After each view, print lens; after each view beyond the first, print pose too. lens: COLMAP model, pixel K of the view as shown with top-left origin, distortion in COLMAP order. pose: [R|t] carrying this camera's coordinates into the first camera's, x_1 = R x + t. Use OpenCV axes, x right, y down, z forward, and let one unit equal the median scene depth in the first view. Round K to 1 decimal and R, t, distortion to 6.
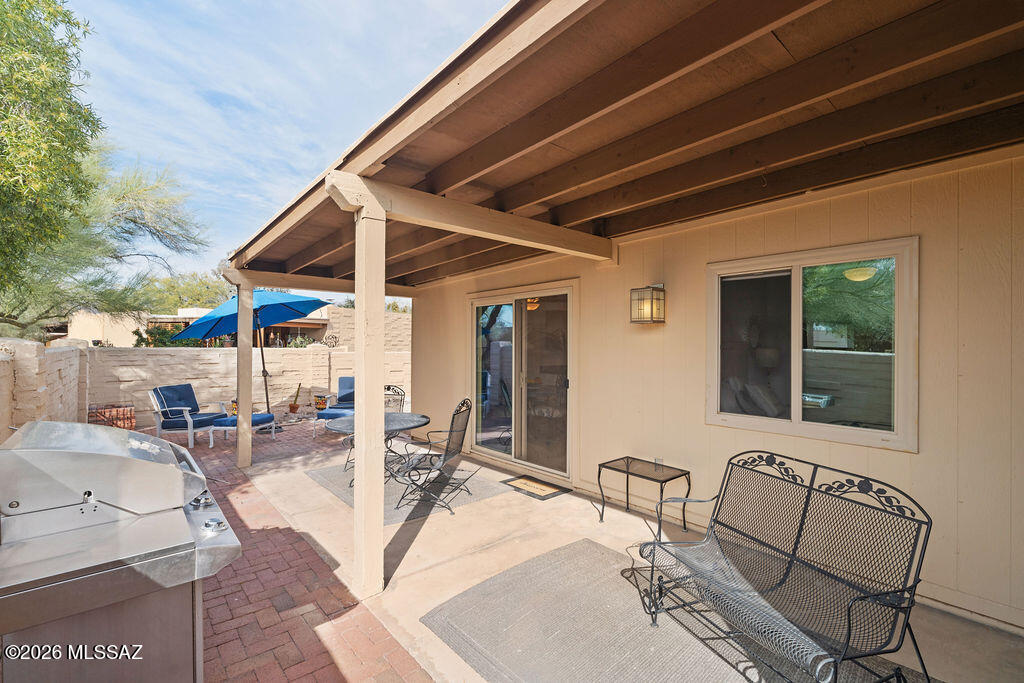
lens RADIAL K [[451.2, 0, 518.0], [0, 451.2, 342.7], [0, 0, 1]] dist [0.001512, 0.000584]
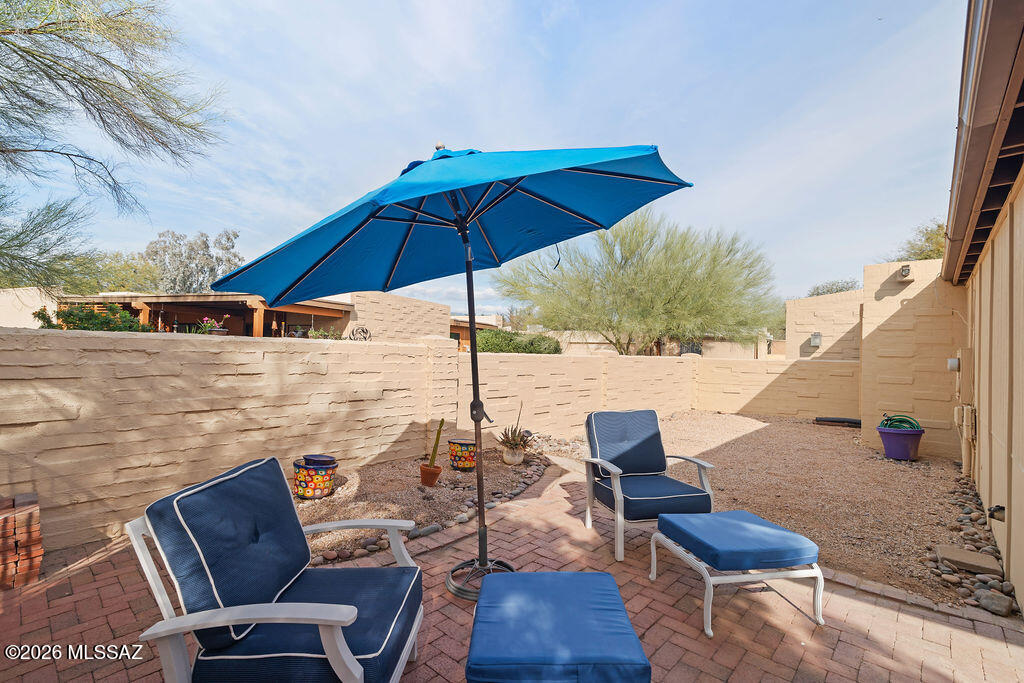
lens RADIAL K [[451.2, 0, 509.8], [0, 451.2, 344.6], [0, 0, 1]] dist [0.001512, 0.000584]
pose [[0.993908, 0.021044, 0.108188, -0.551884], [-0.020333, 0.999764, -0.007673, 0.019664], [-0.108324, 0.005427, 0.994101, 0.639076]]
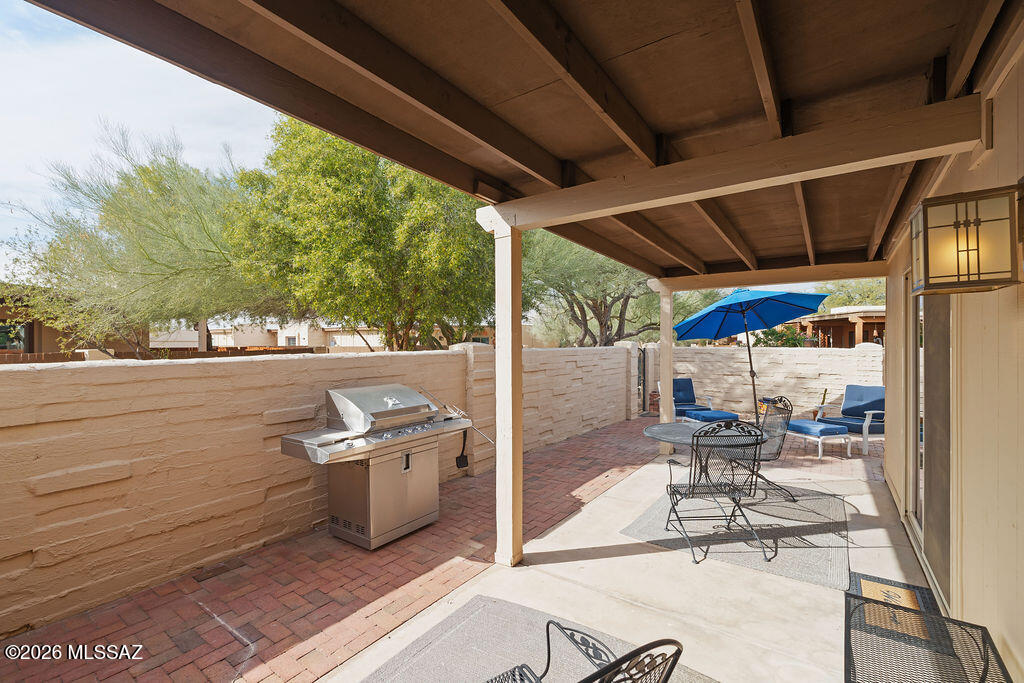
lens RADIAL K [[451.2, 0, 507.3], [0, 451.2, 344.7], [0, 0, 1]] dist [0.001512, 0.000584]
pose [[0.232659, -0.001019, -0.972558, 0.255892], [0.006952, 0.999976, 0.000615, 0.000538], [0.972534, -0.006904, 0.232660, 0.241209]]
